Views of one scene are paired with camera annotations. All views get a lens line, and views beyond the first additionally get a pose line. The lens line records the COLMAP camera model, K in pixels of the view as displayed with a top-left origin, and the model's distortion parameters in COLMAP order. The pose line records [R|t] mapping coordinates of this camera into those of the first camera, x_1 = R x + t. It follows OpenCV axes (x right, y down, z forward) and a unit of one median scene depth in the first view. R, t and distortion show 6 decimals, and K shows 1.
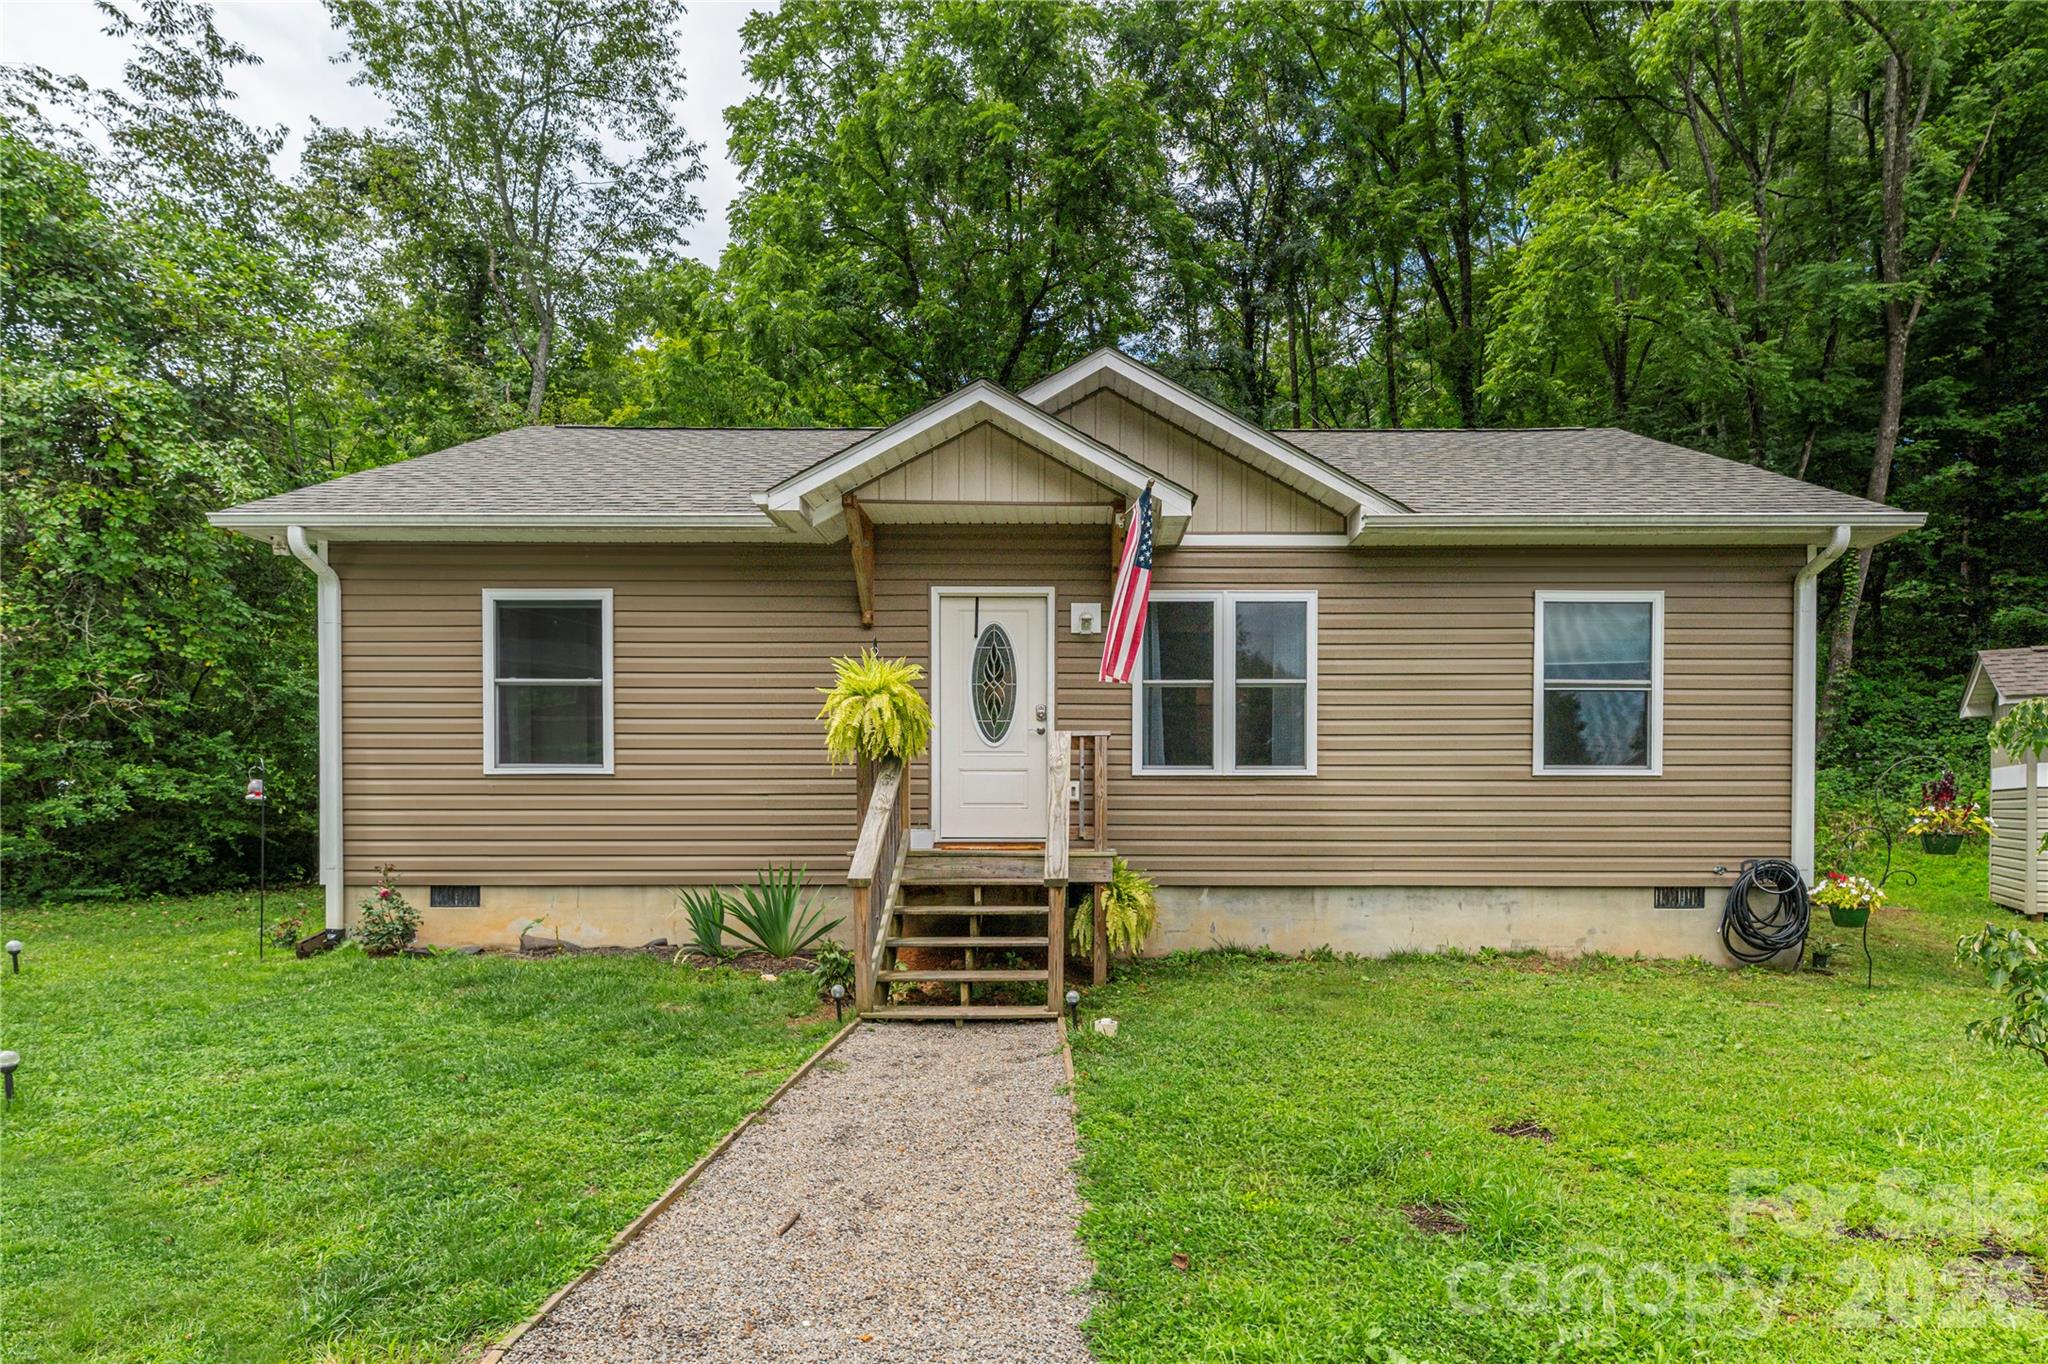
lens RADIAL K [[808.7, 0, 1023.7], [0, 808.7, 688.8], [0, 0, 1]] dist [0.000135, 0.000367]
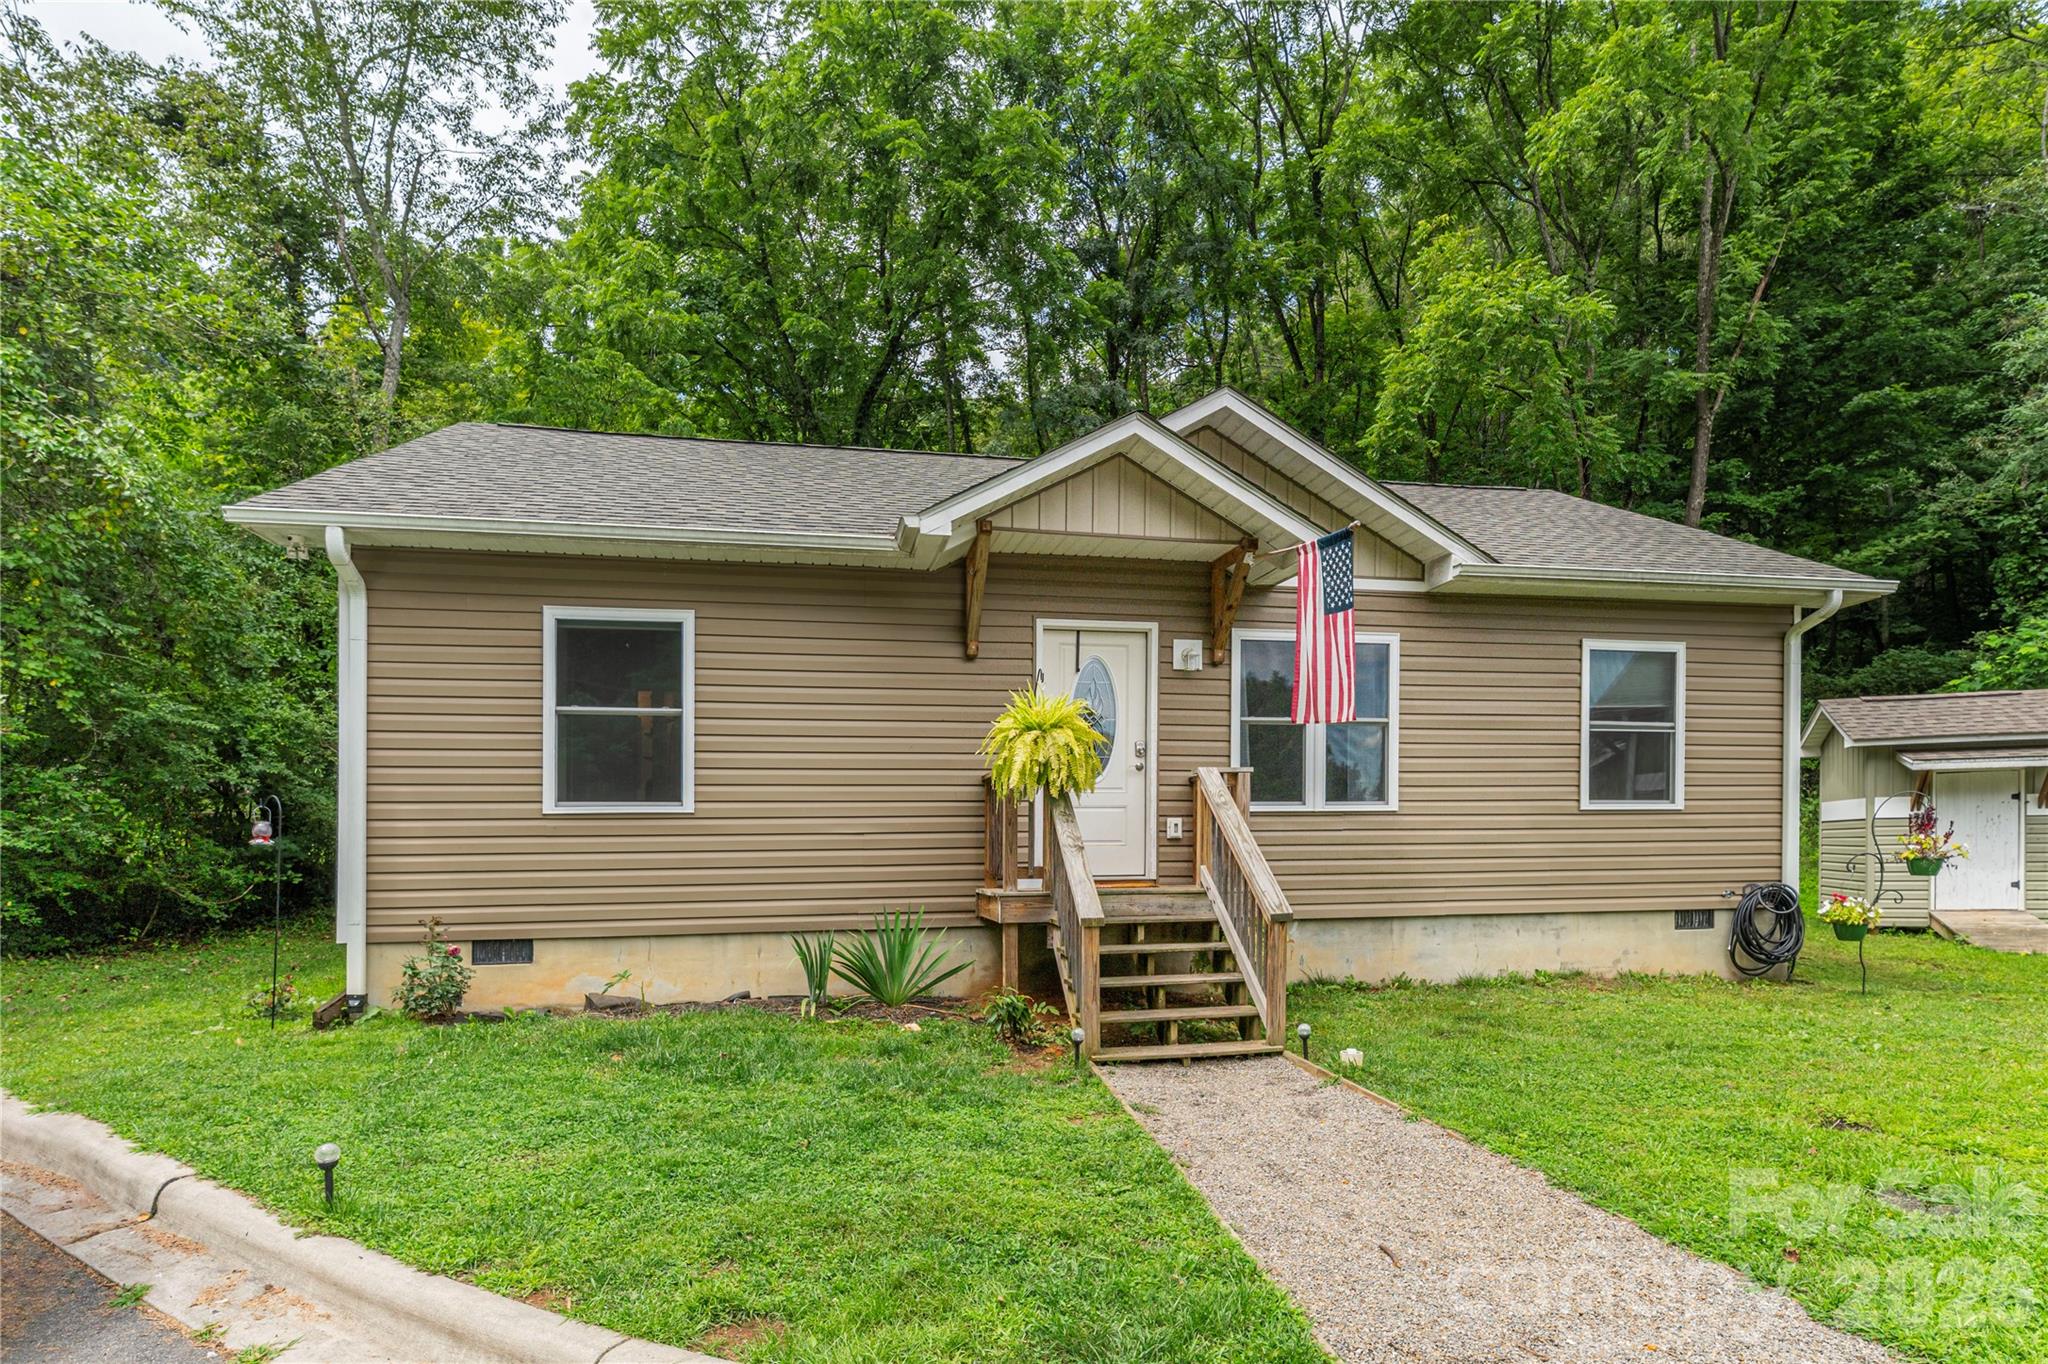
lens RADIAL K [[830.3, 0, 1023.0], [0, 830.3, 719.1], [0, 0, 1]] dist [0.000820, 0.000182]
pose [[0.988247, 0.011892, 0.152402, -0.280508], [-0.010953, 0.999916, -0.006999, 0.001918], [-0.152472, 0.005248, 0.988294, 0.014577]]
